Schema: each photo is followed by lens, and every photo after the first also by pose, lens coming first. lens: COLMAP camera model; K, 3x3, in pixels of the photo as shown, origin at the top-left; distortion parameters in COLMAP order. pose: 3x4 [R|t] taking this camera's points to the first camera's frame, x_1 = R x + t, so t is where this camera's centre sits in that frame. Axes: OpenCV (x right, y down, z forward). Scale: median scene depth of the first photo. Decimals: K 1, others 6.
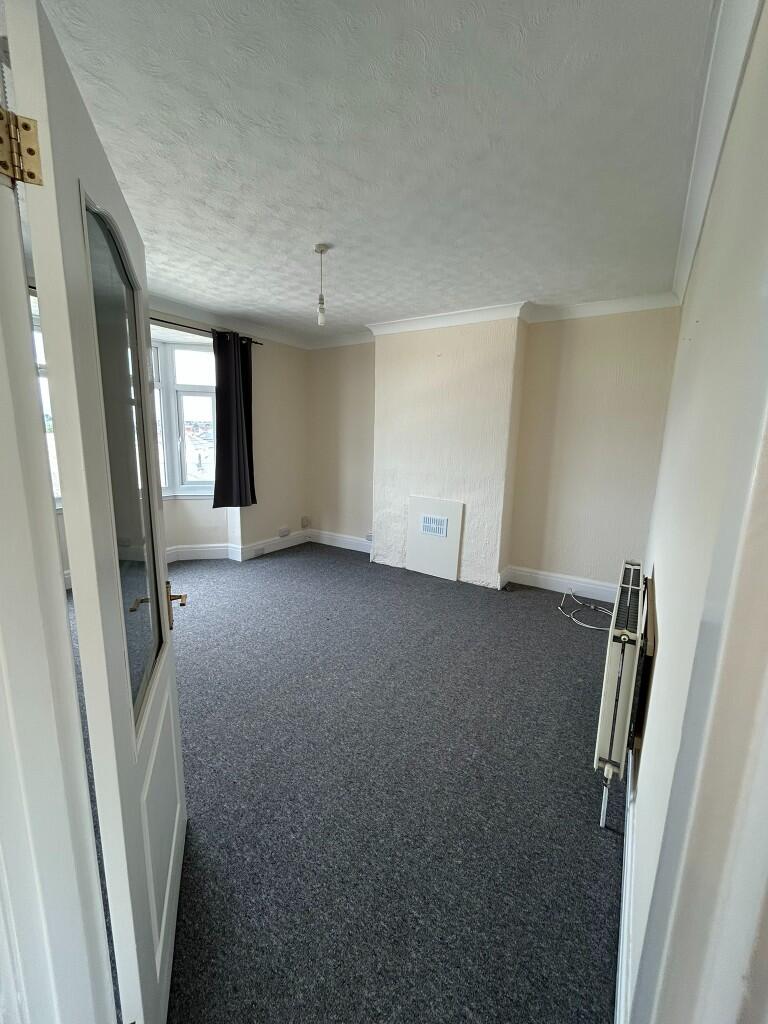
lens RADIAL K [[414.6, 0, 385.2], [0, 414.6, 511.3], [0, 0, 1]] dist [-0.002006, 0.002363]
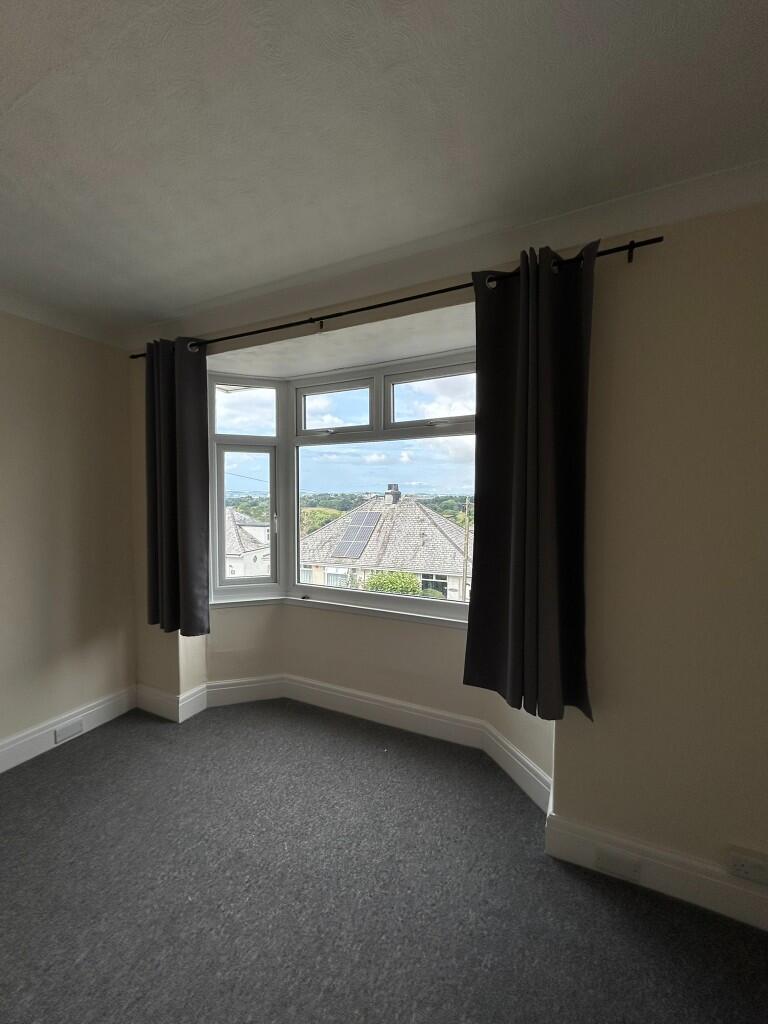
lens RADIAL K [[414.6, 0, 384.5], [0, 414.6, 511.2], [0, 0, 1]] dist [-0.002006, 0.002363]
pose [[0.104343, 0.025001, -0.994227, 0.000714], [-0.180464, 0.983565, 0.005793, -0.199499], [0.978031, 0.178817, 0.107140, 0.966367]]
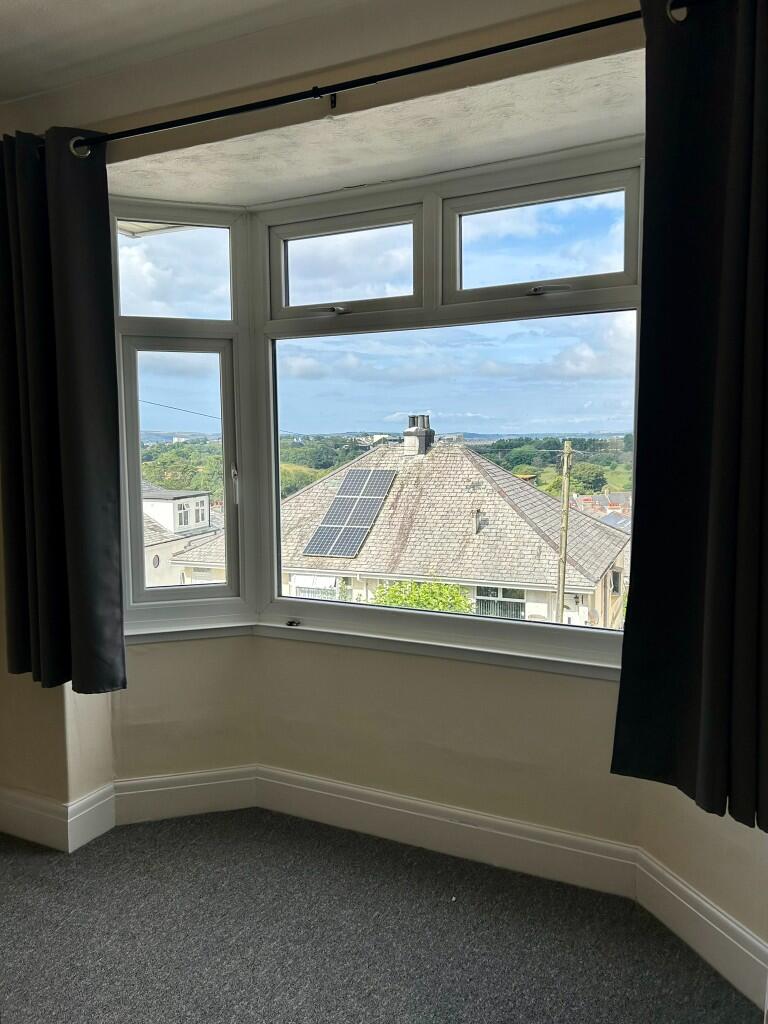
lens RADIAL K [[799.5, 0, 384.6], [0, 799.5, 509.1], [0, 0, 1]] dist [0.046906, -0.043428]
pose [[0.086853, 0.074298, -0.993447, 0.017868], [-0.171363, 0.983465, 0.058570, -0.184501], [0.981372, 0.165153, 0.098149, 0.923655]]
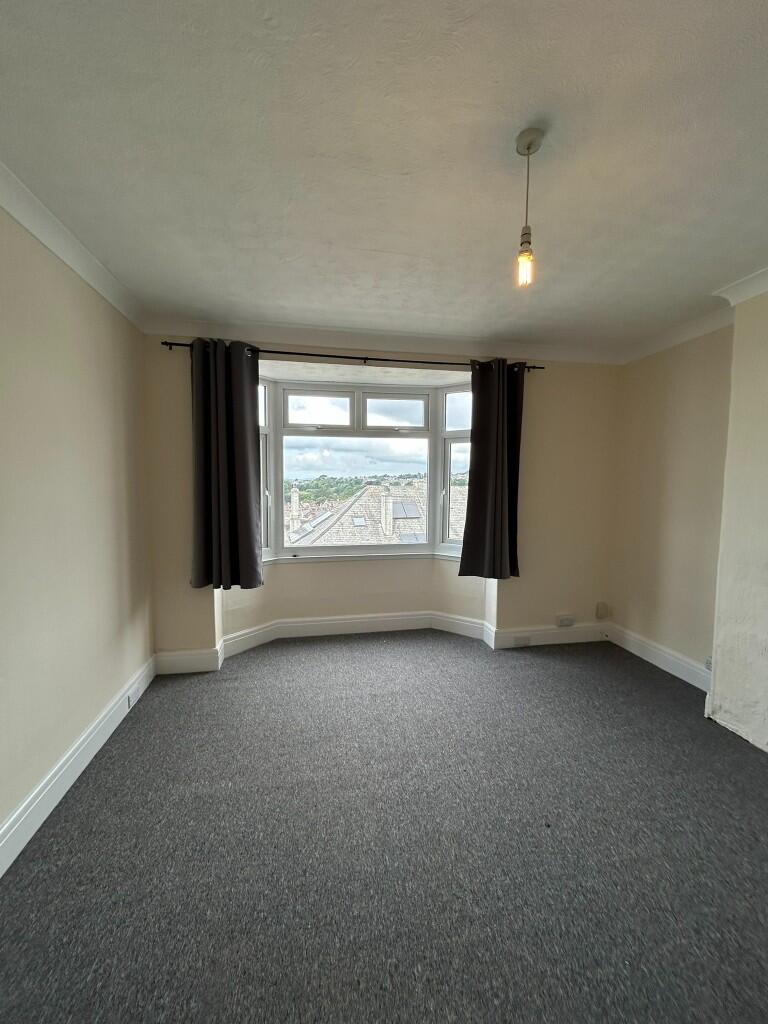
lens RADIAL K [[414.6, 0, 383.1], [0, 414.6, 511.7], [0, 0, 1]] dist [-0.002006, 0.002363]
pose [[0.678132, 0.037049, -0.734006, 0.085061], [-0.124378, 0.990108, -0.064935, -0.070353], [0.724339, 0.135329, 0.676032, 0.378452]]
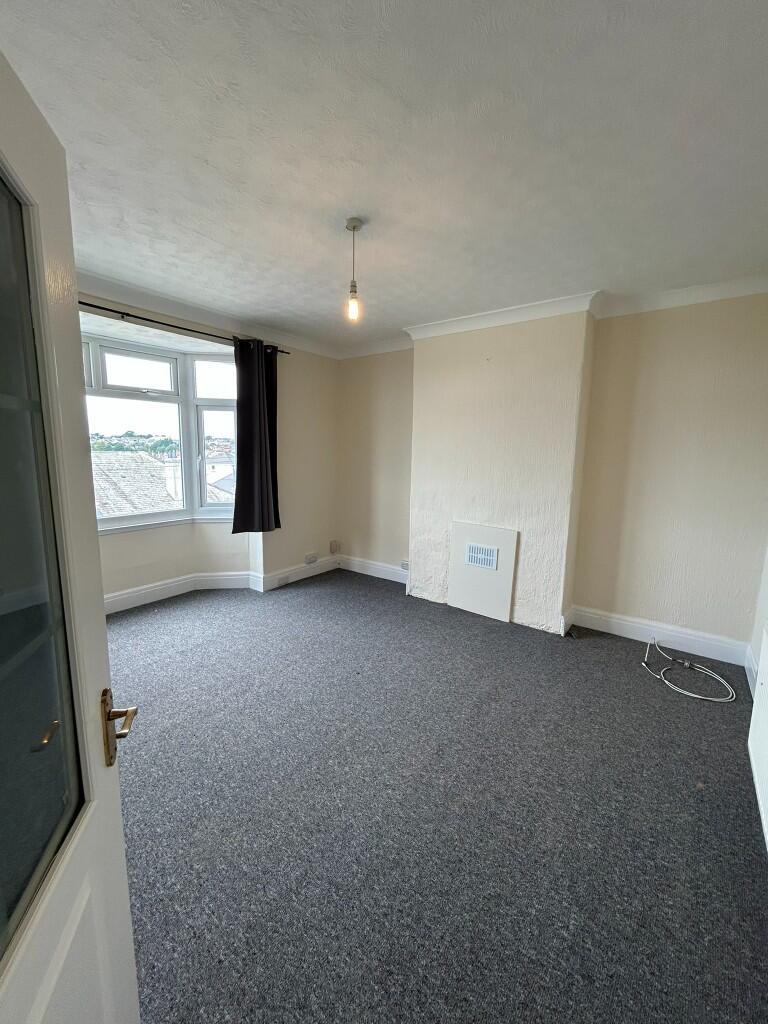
lens RADIAL K [[414.6, 0, 385.7], [0, 414.6, 511.2], [0, 0, 1]] dist [-0.002006, 0.002363]
pose [[0.997339, 0.003839, -0.072807, -0.020835], [-0.006499, 0.999319, -0.036324, -0.029901], [0.072618, 0.036701, 0.996684, 0.145634]]
